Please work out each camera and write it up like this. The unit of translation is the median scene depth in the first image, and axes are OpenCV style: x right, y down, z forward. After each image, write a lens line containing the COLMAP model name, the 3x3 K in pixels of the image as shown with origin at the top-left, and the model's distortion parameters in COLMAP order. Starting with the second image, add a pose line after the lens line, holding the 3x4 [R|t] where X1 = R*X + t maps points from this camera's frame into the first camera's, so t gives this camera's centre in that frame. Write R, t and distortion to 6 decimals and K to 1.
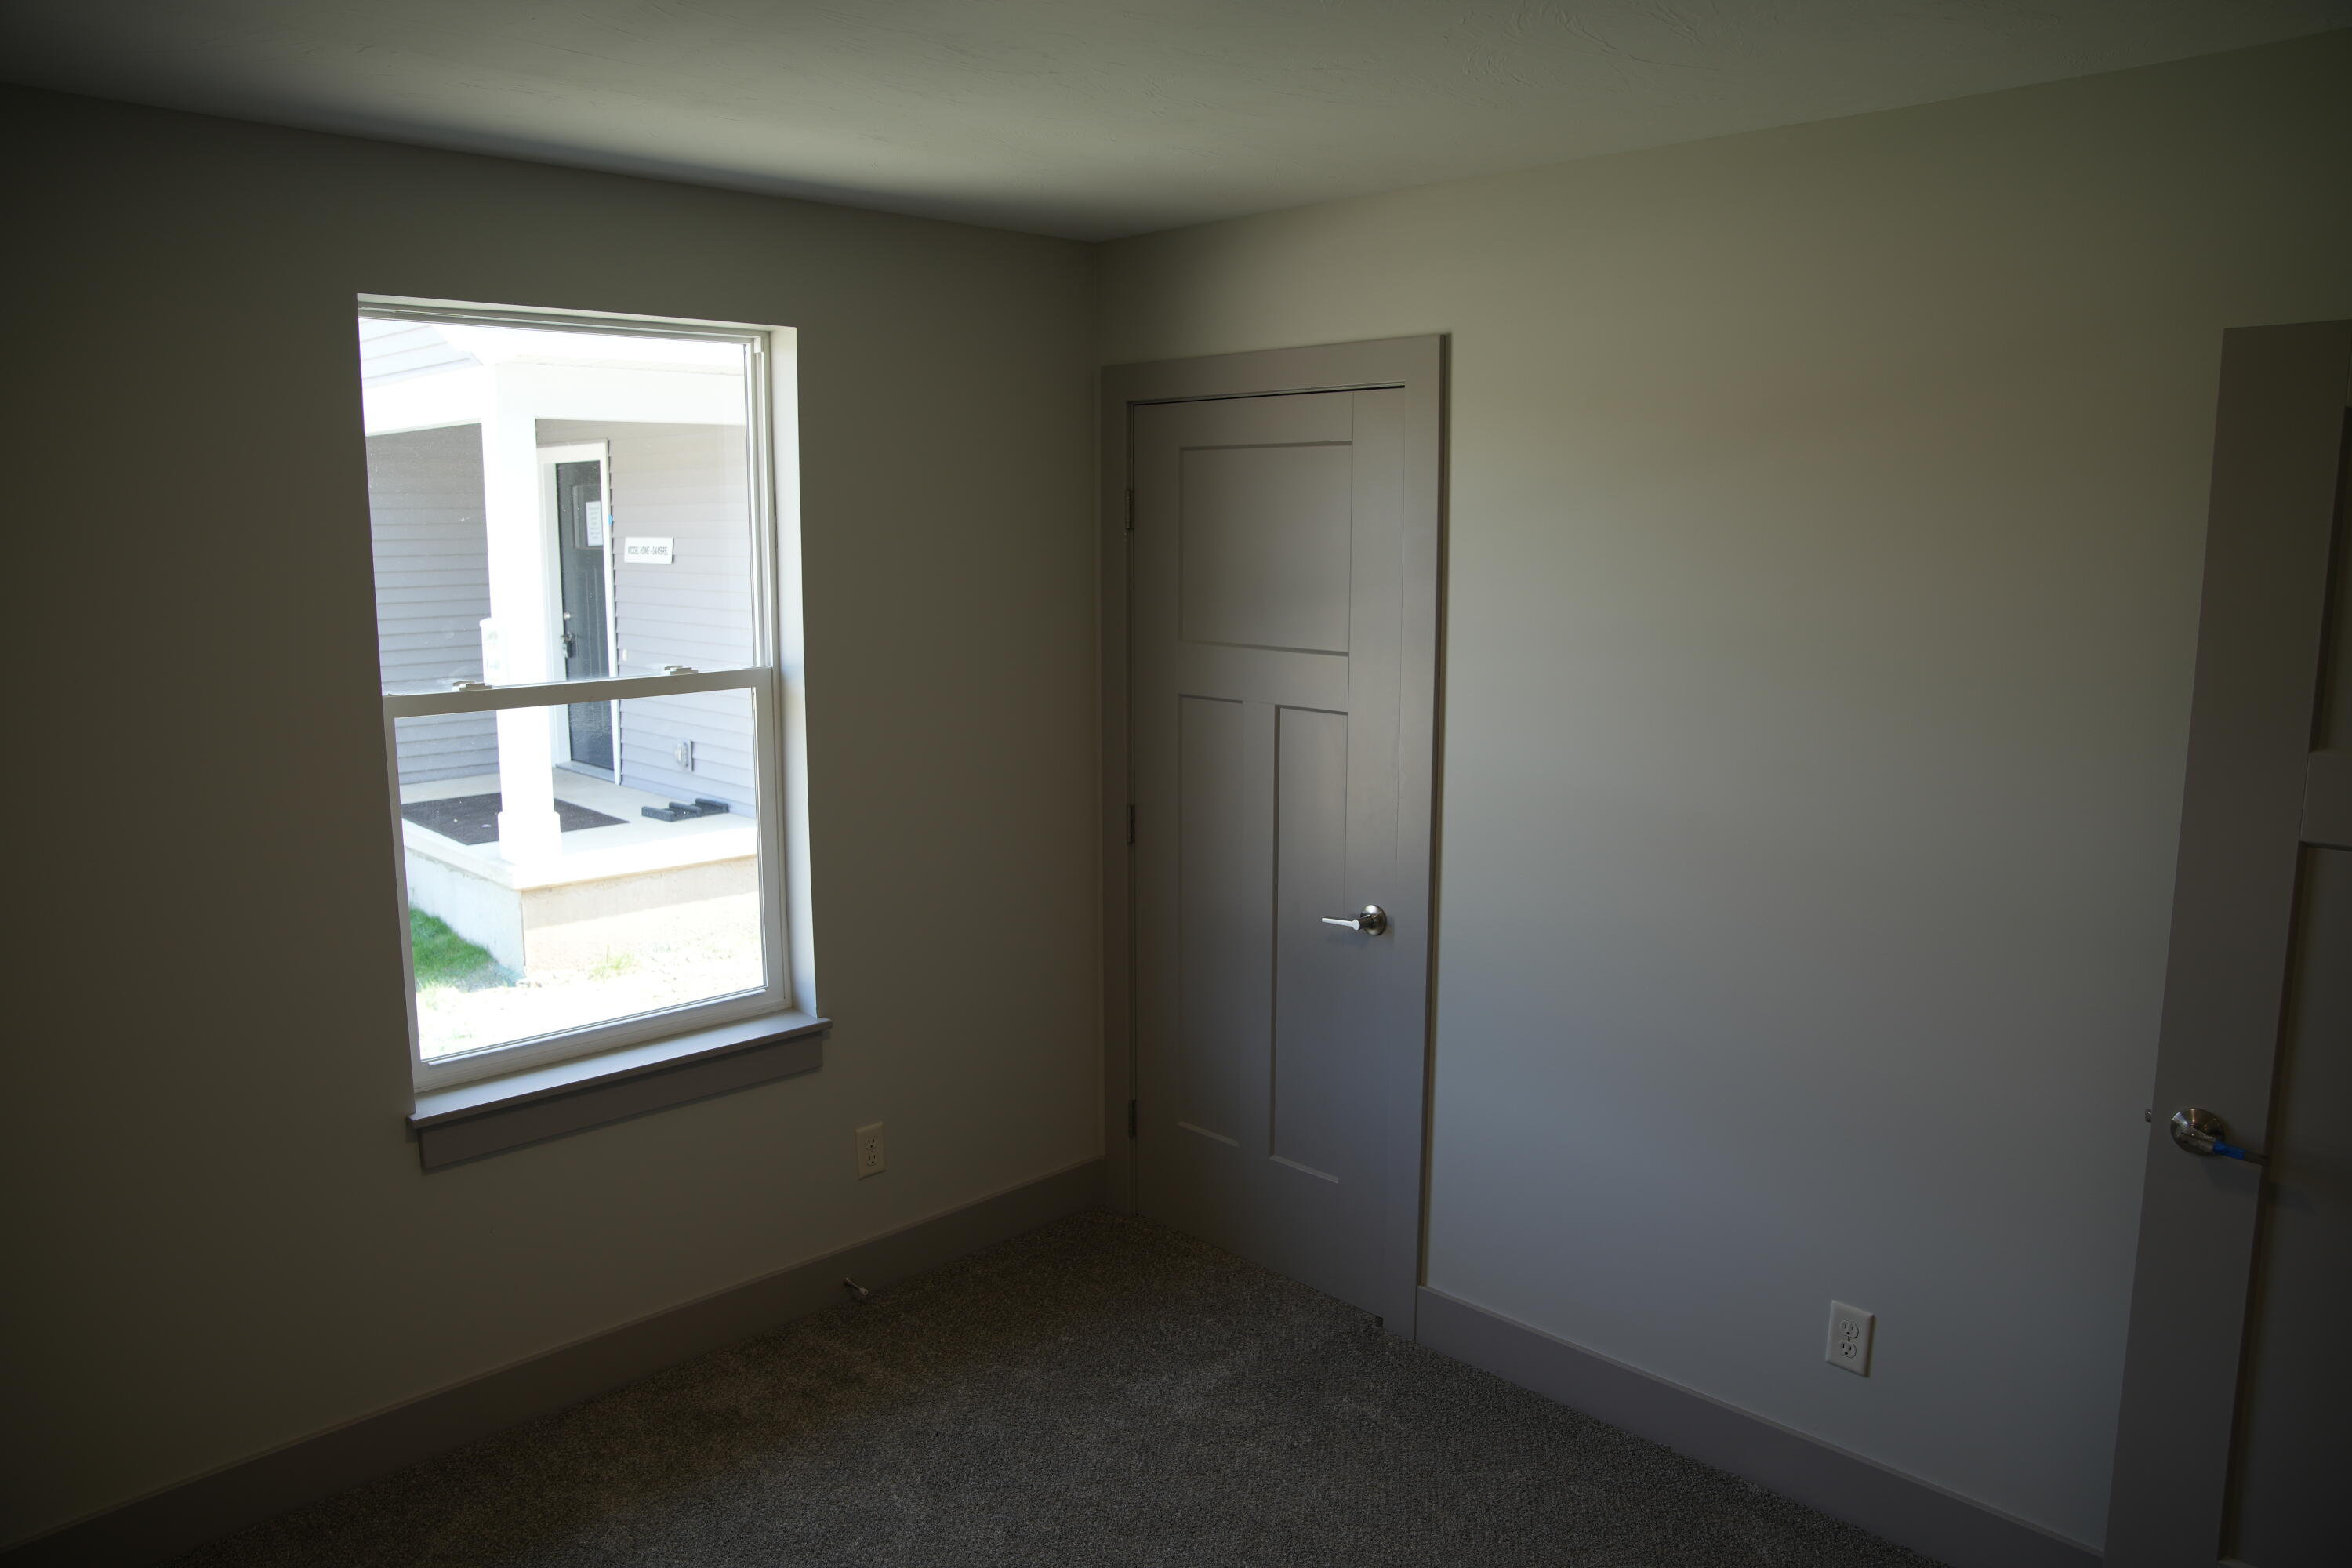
lens RADIAL K [[1626.9, 0, 1176.0], [0, 1626.9, 784.0], [0, 0, 1]] dist [-0.124483, 0.099782]
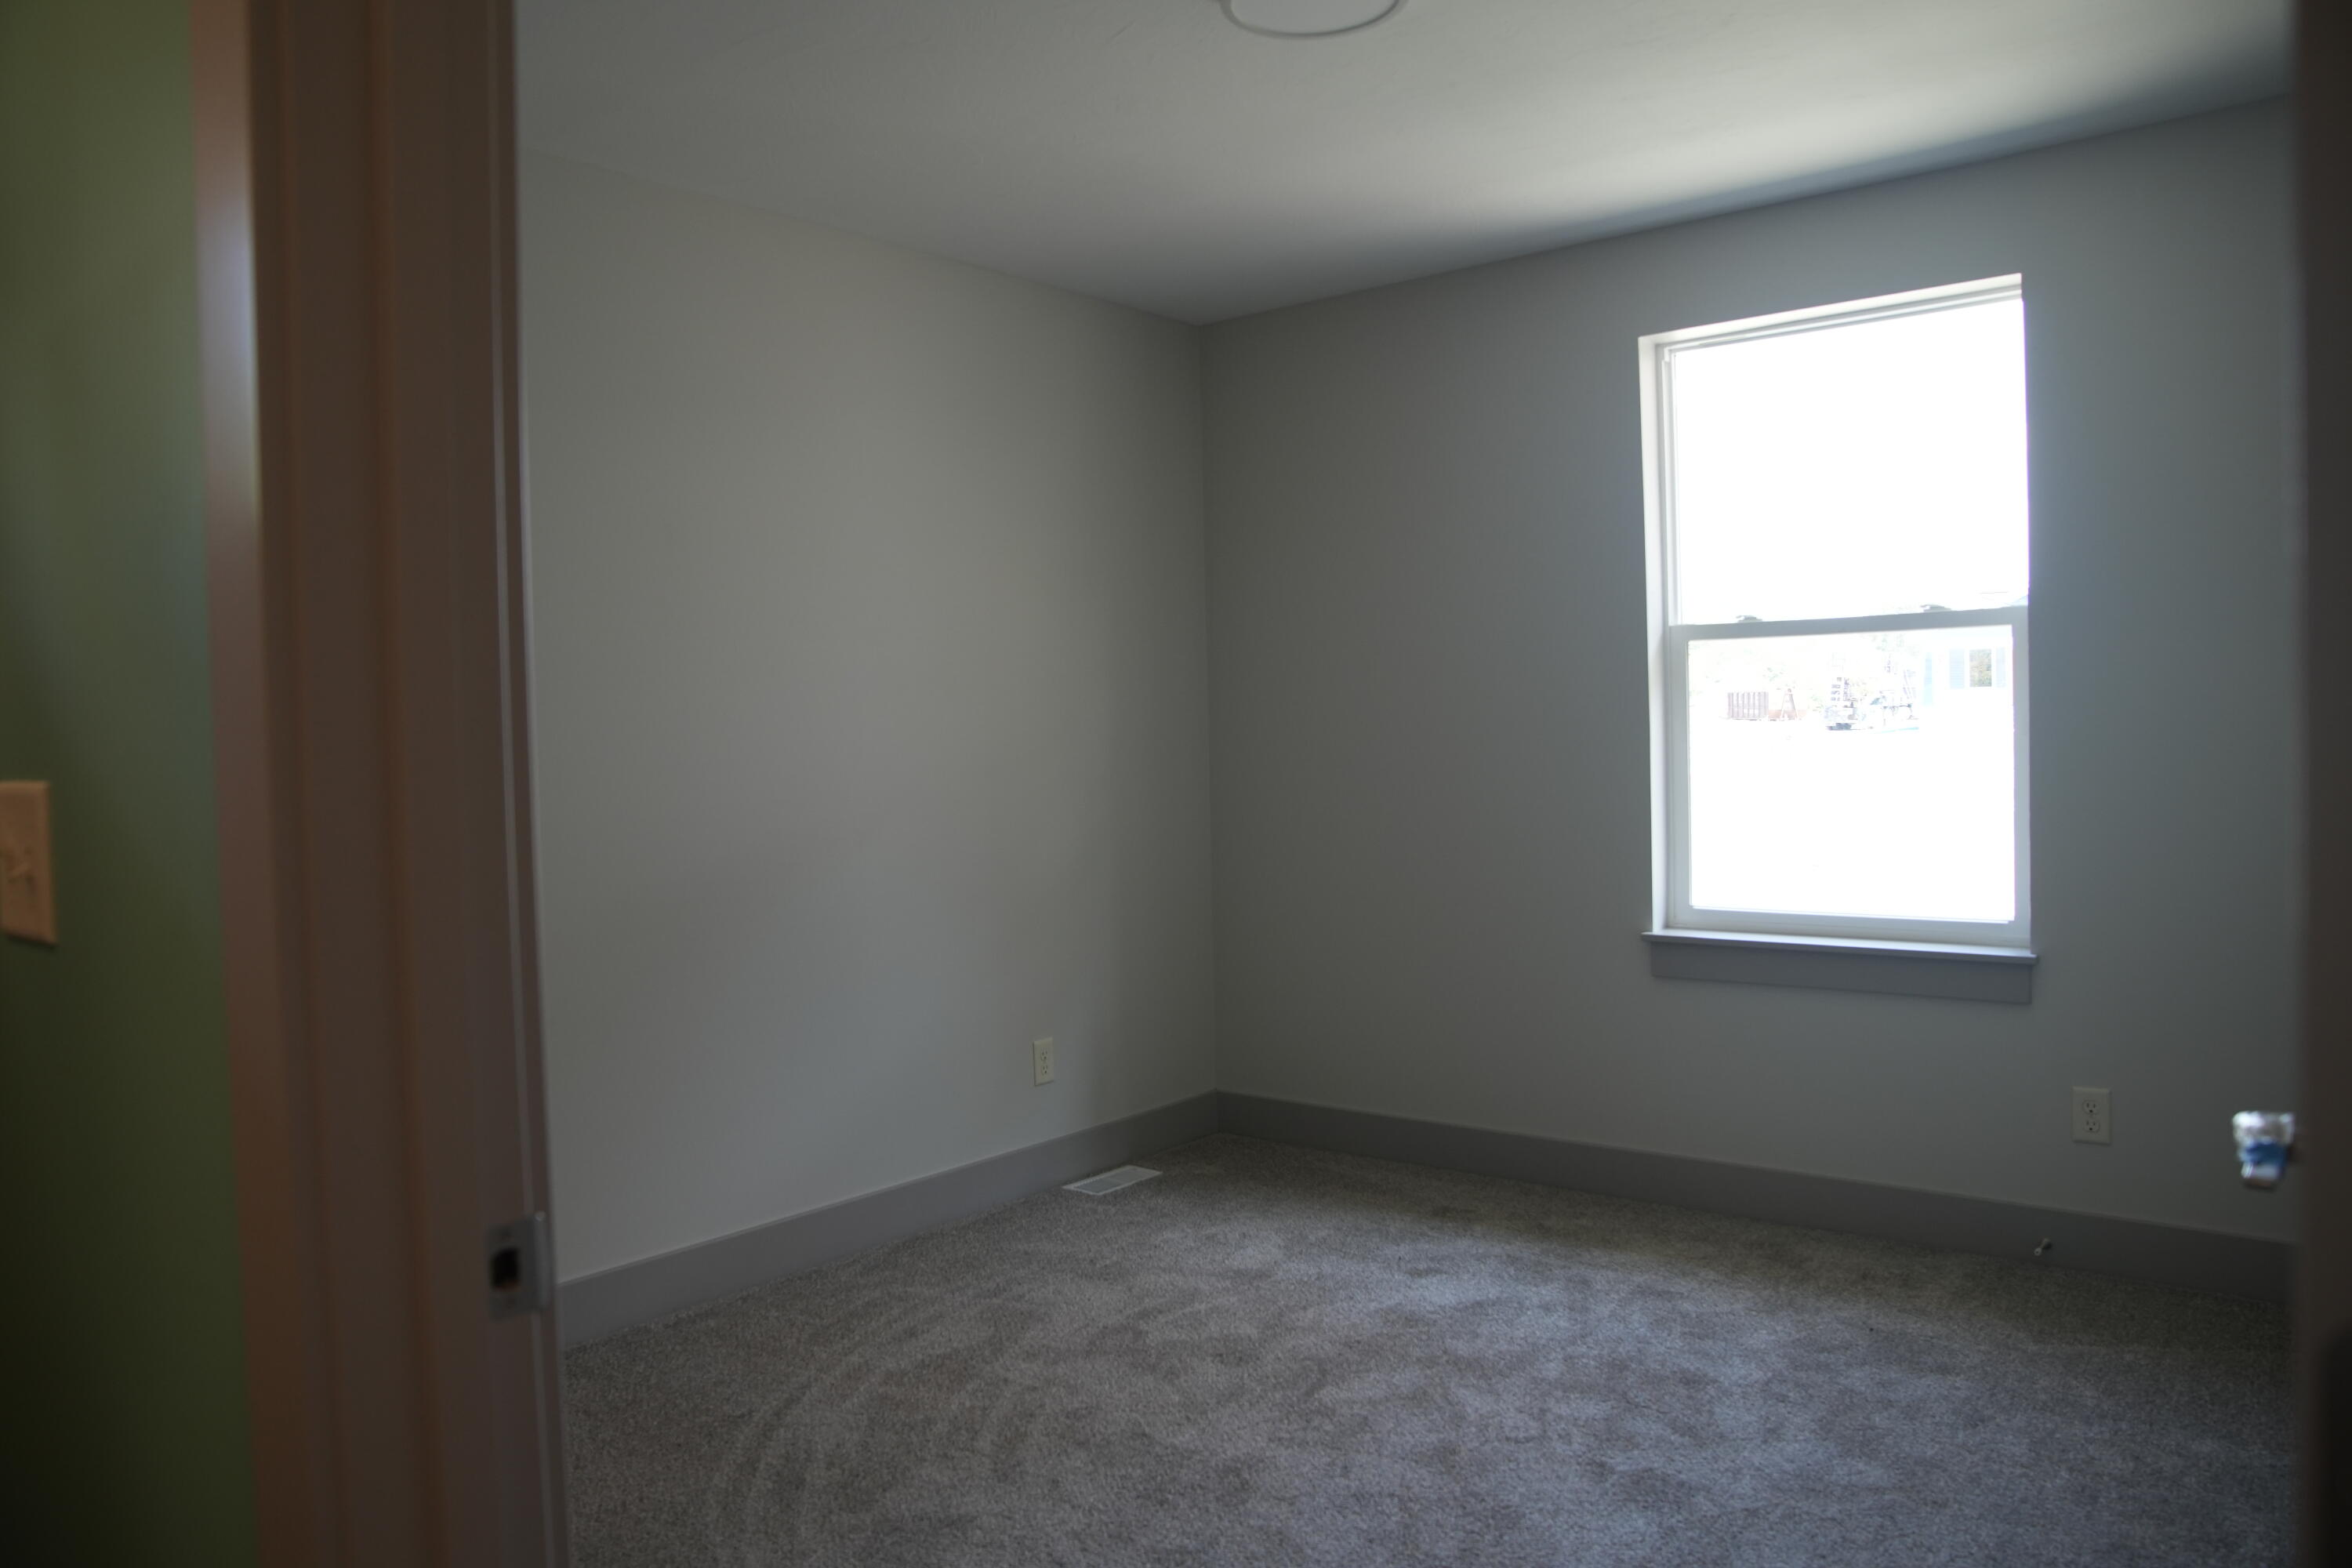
lens RADIAL K [[1626.9, 0, 1176.0], [0, 1626.9, 784.0], [0, 0, 1]] dist [-0.124483, 0.099782]
pose [[0.129806, 0.037466, -0.990831, 0.700353], [-0.111607, 0.993488, 0.022945, 0.081295], [0.985238, 0.107605, 0.133142, 0.345091]]
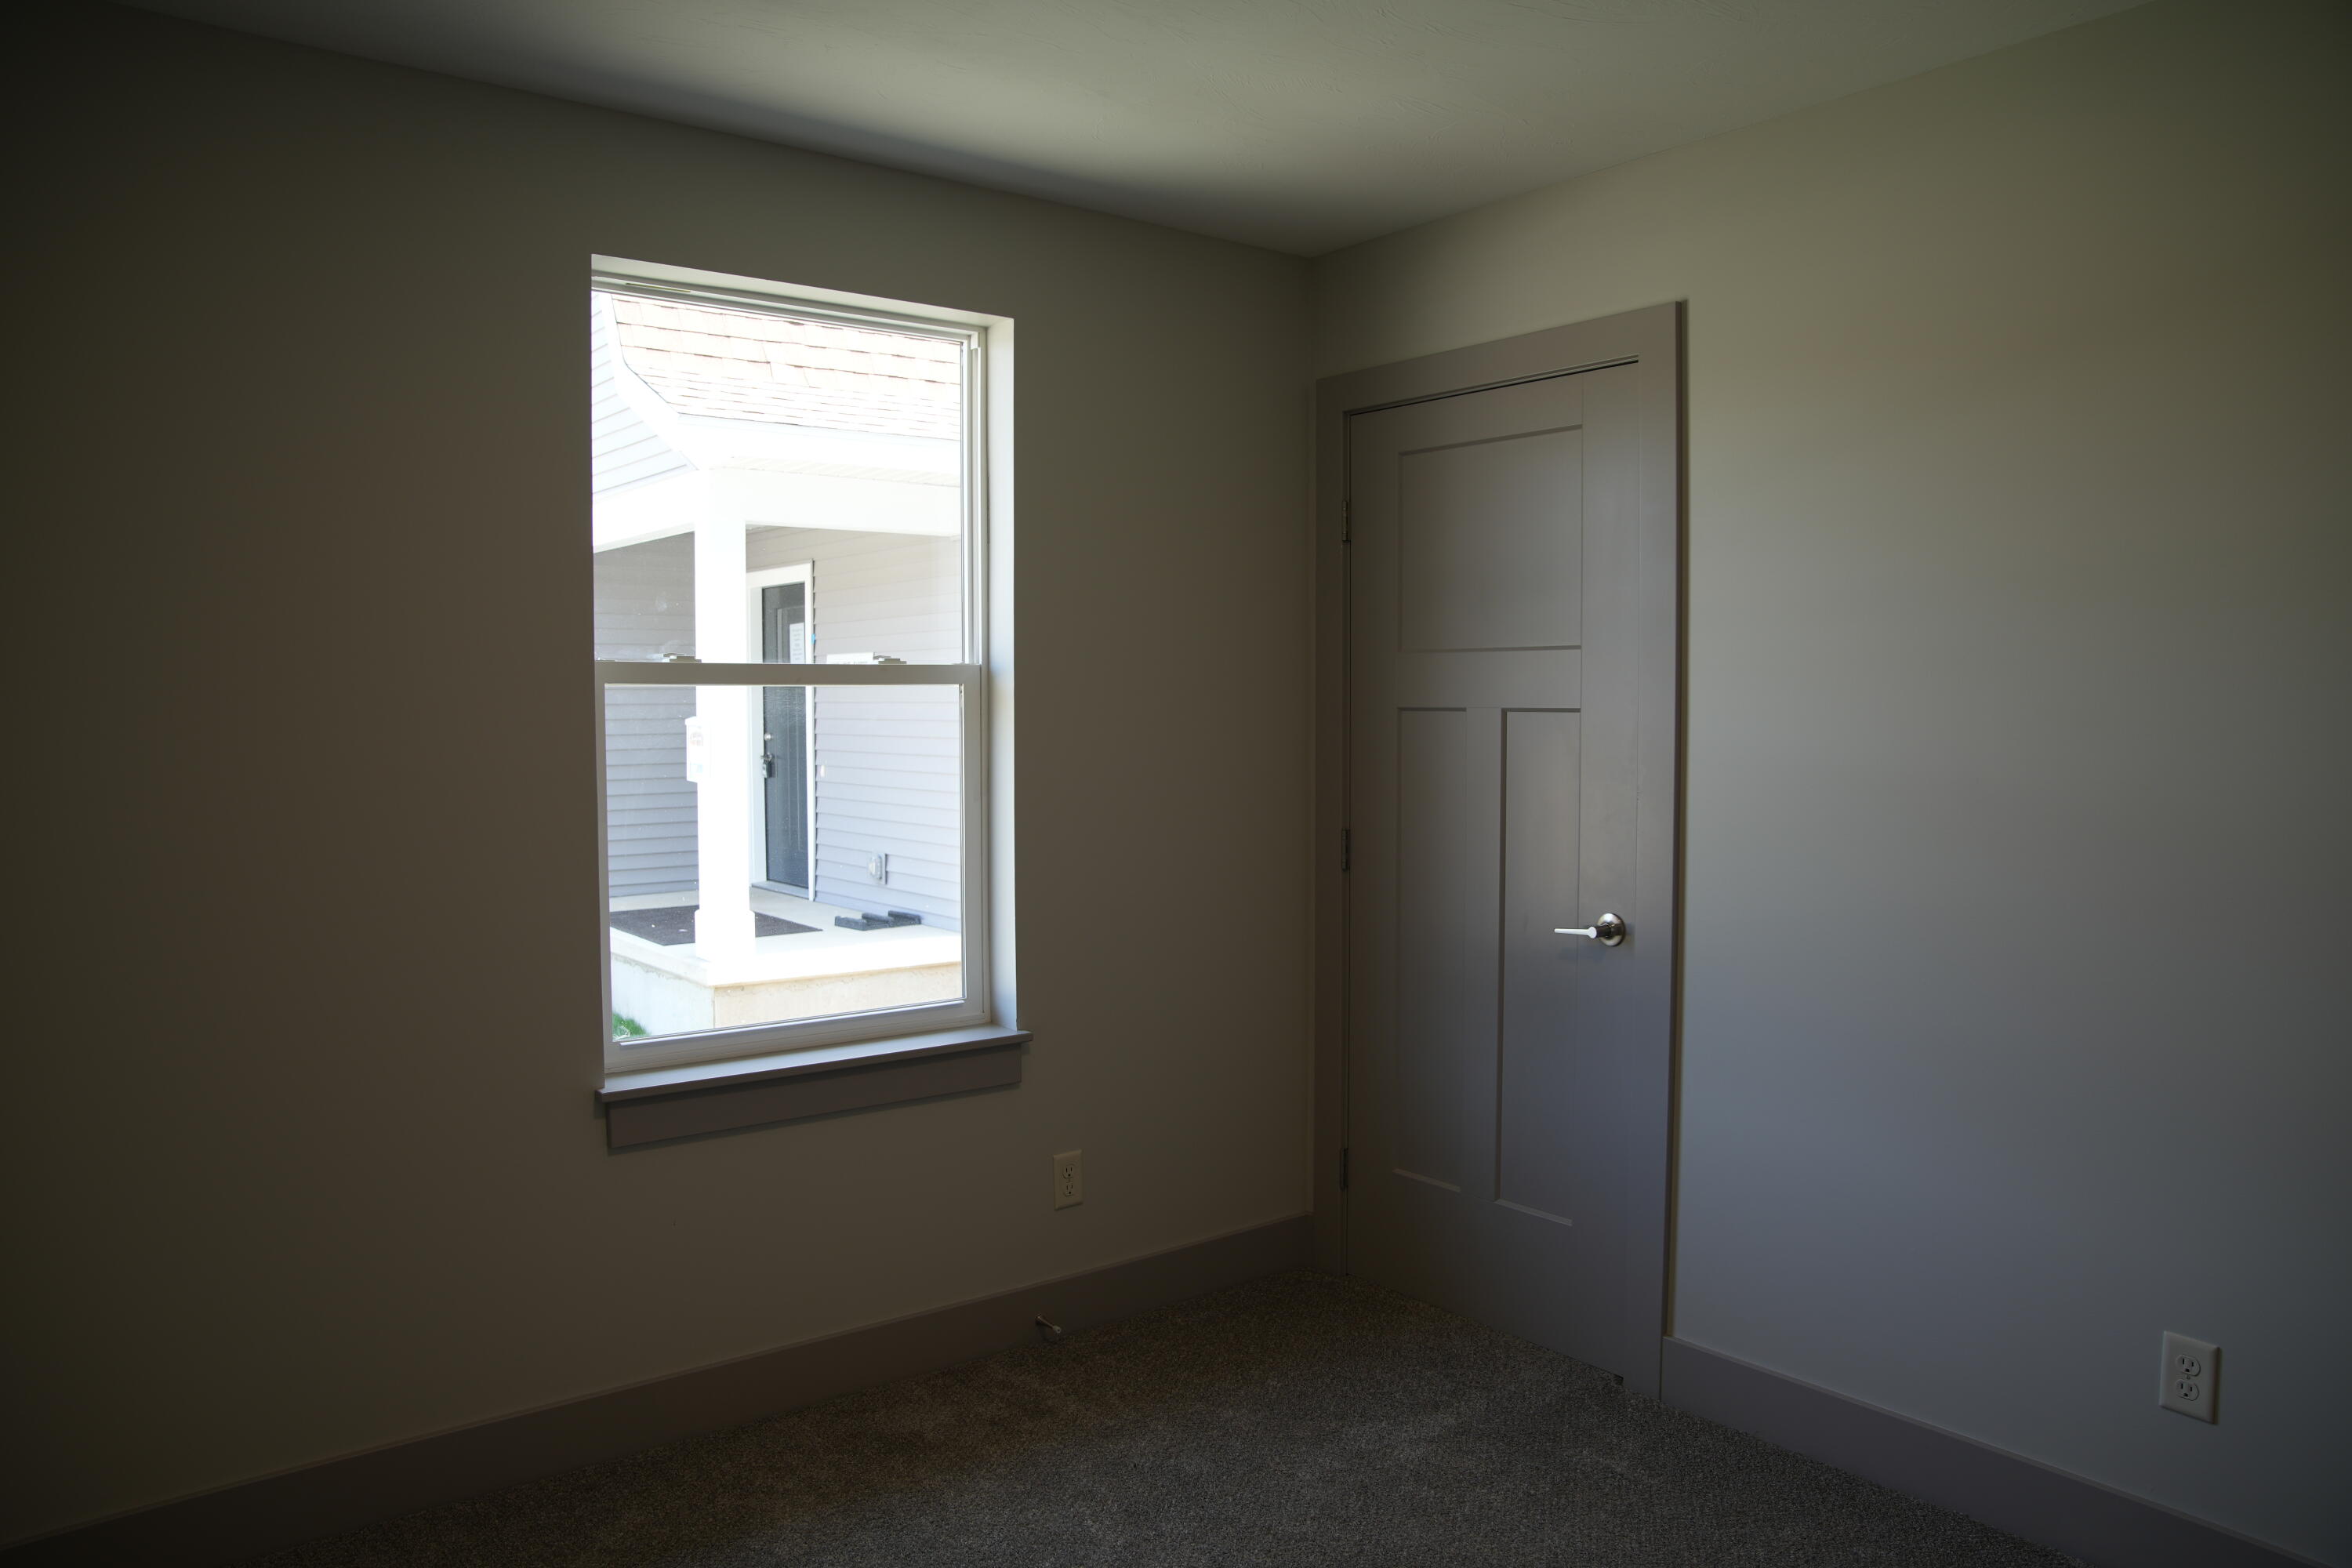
lens RADIAL K [[1639.9, 0, 1176.0], [0, 1639.9, 784.0], [0, 0, 1]] dist [-0.128302, 0.106390]
pose [[0.993462, 0.003205, -0.114119, -0.020244], [-0.015152, 0.994464, -0.103984, 0.102735], [0.113154, 0.105033, 0.988010, 0.044353]]
